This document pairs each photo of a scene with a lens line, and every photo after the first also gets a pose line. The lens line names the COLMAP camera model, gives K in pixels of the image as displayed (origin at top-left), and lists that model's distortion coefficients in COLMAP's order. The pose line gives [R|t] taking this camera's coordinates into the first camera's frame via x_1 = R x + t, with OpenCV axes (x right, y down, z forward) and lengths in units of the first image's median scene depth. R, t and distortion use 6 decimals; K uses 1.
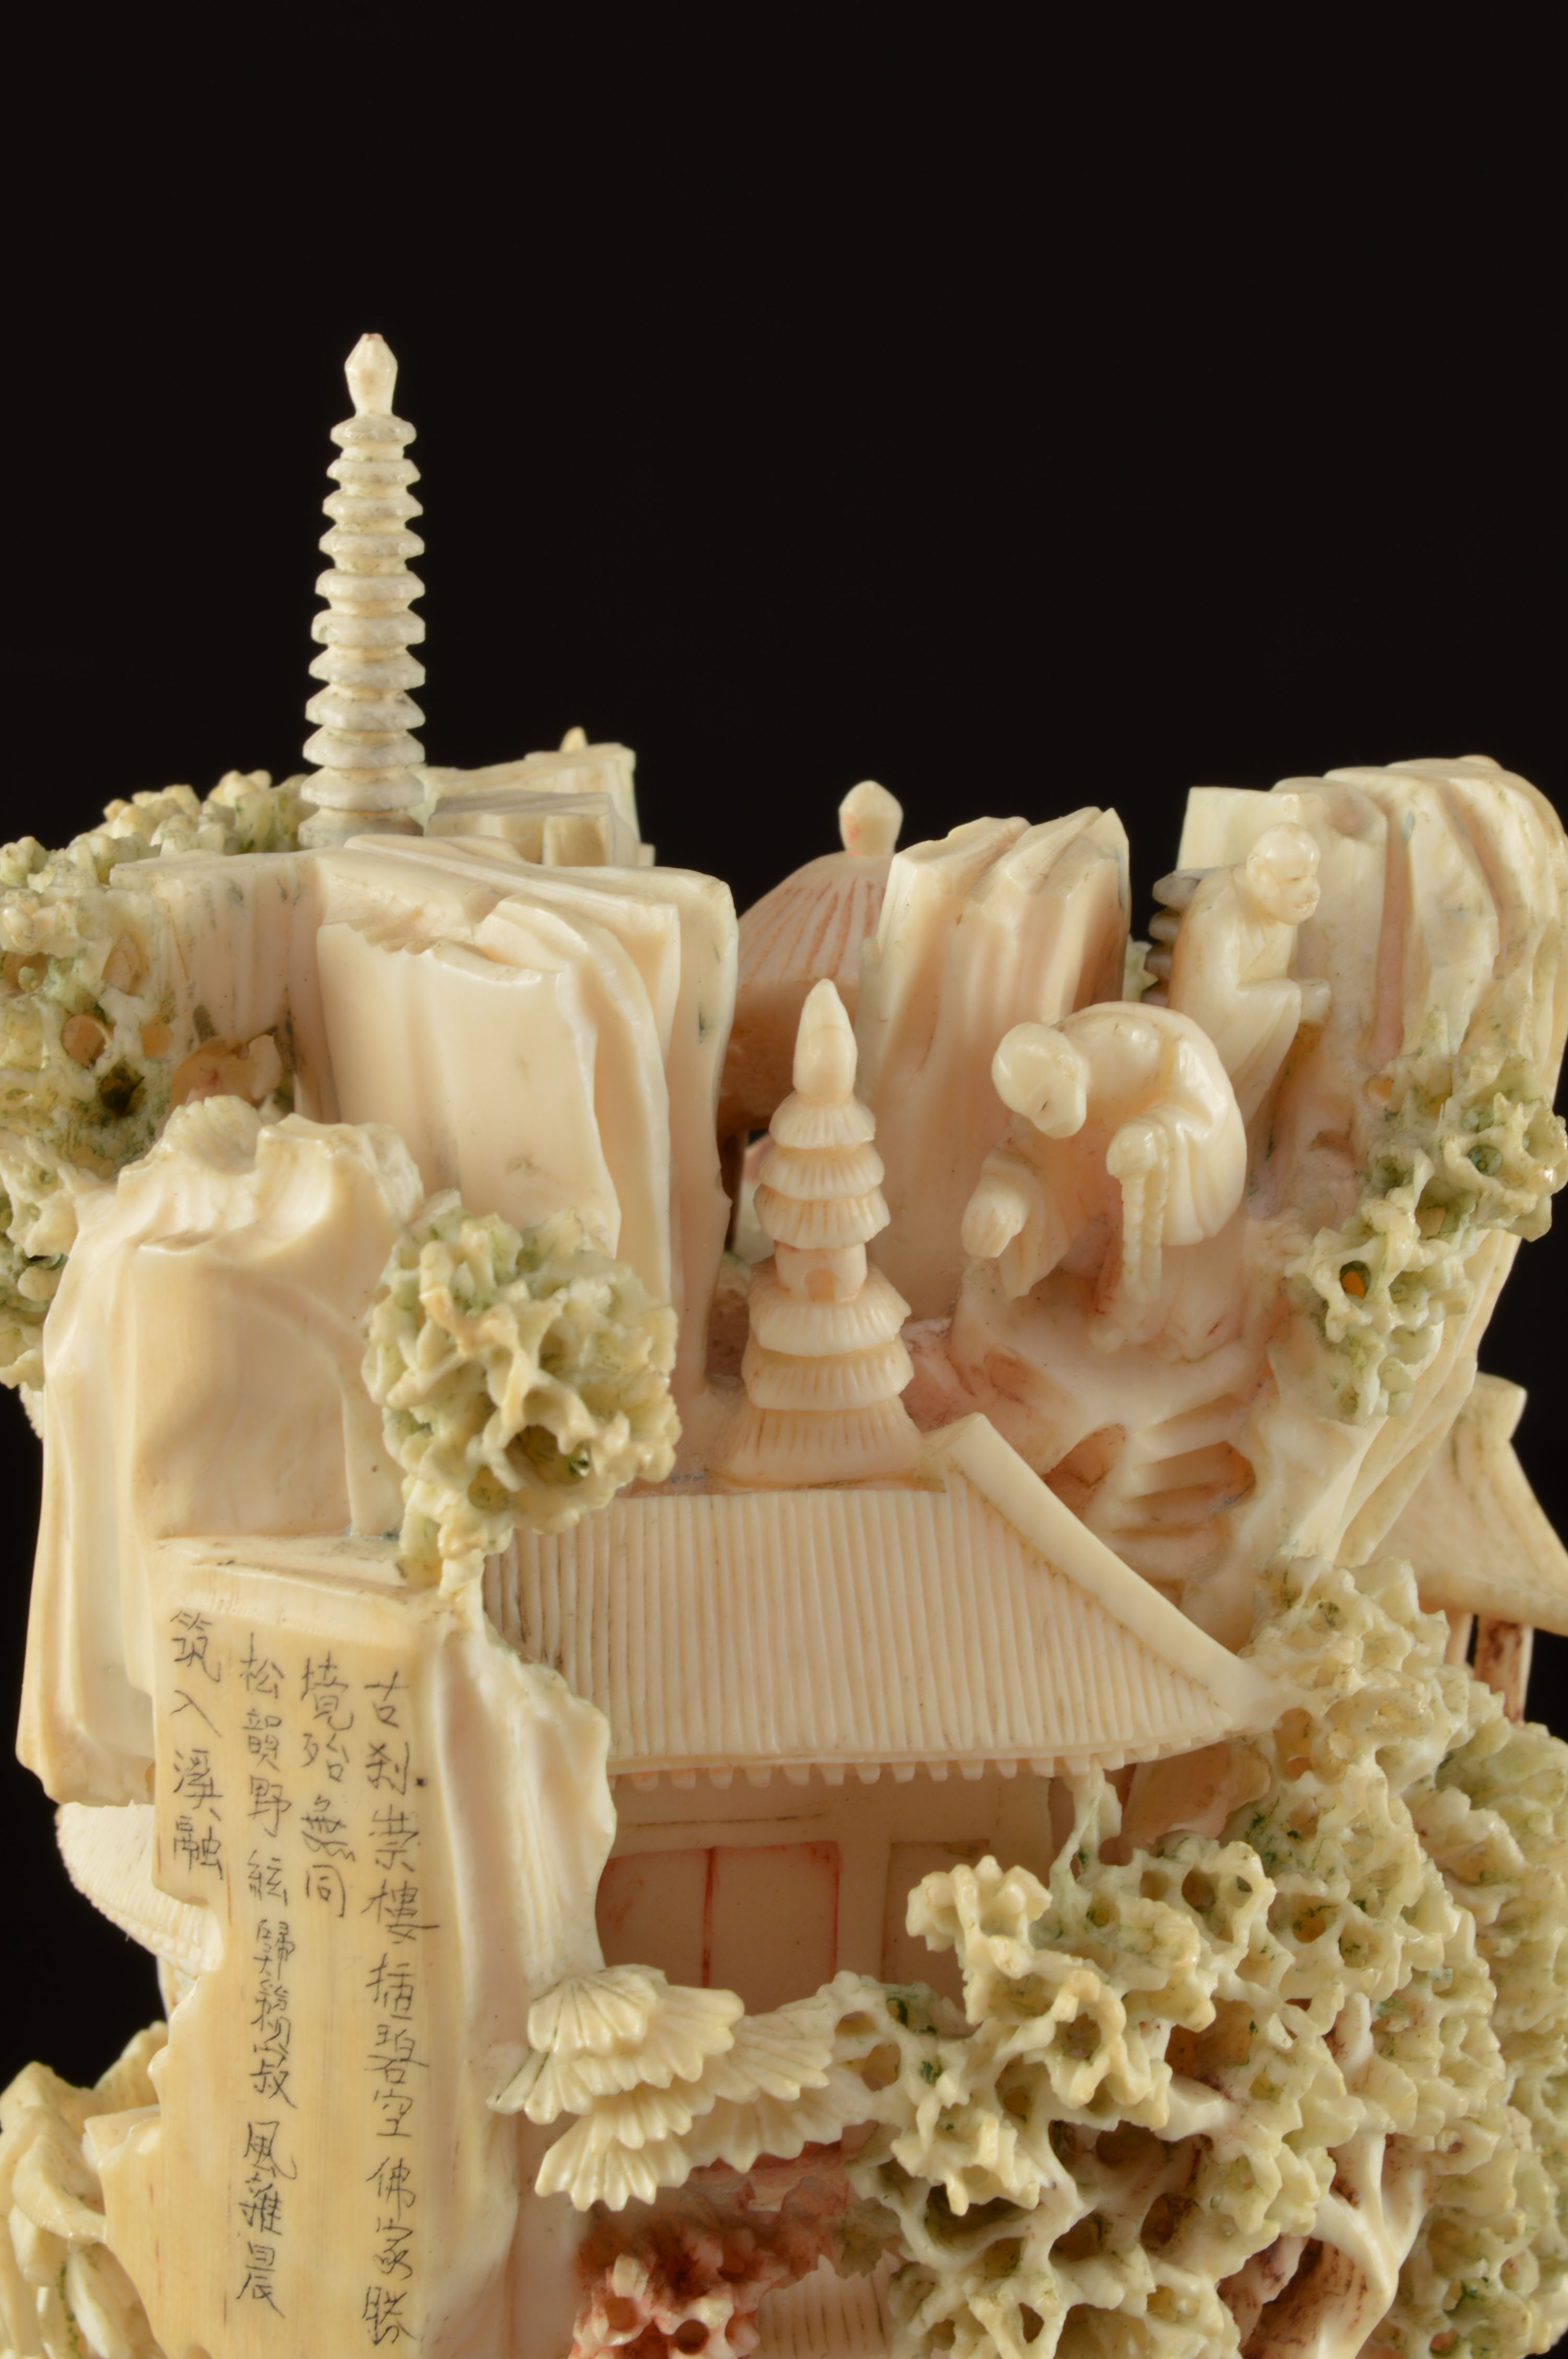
lens RADIAL K [[5359.0, 0, 784.0], [0, 5359.0, 1179.5], [0, 0, 1]] dist [0.028572, 0.024015]
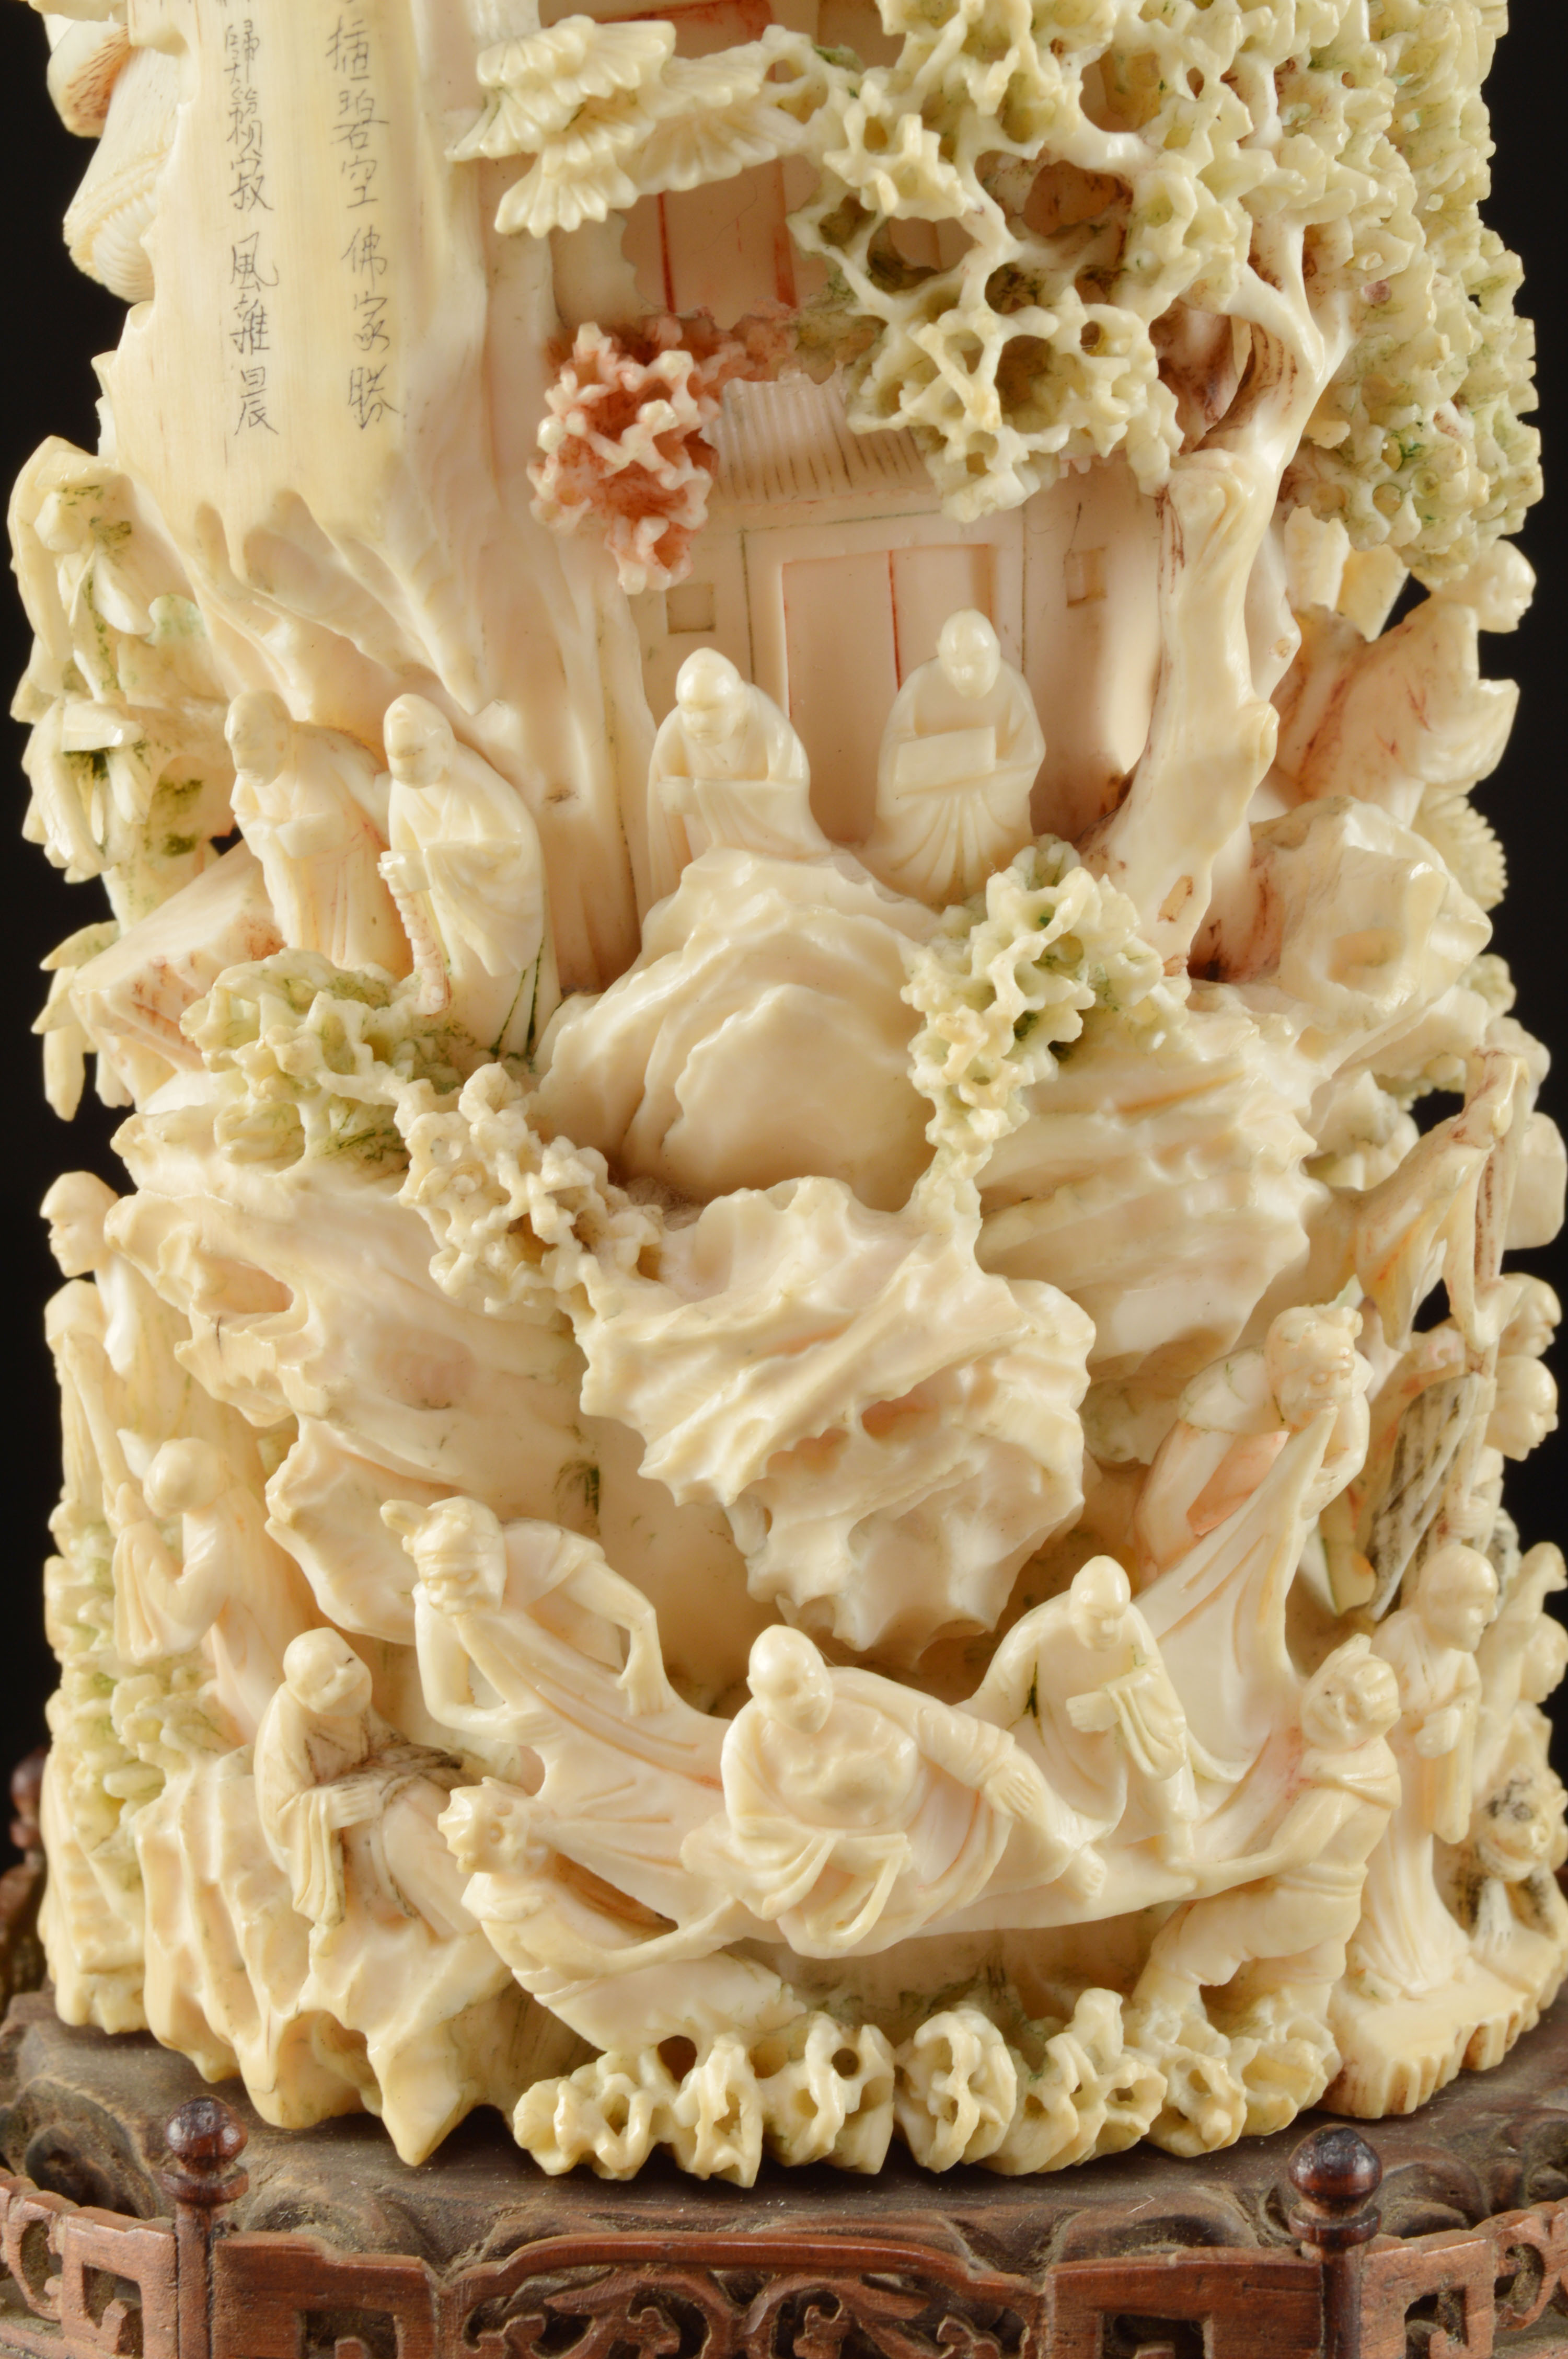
lens RADIAL K [[5359.0, 0, 784.0], [0, 5359.0, 1179.5], [0, 0, 1]] dist [0.028572, 0.024015]
pose [[0.996668, -0.075438, -0.031027, 0.029561], [0.072127, 0.992698, -0.096692, 0.478518], [0.038095, 0.094132, 0.994831, -0.044206]]
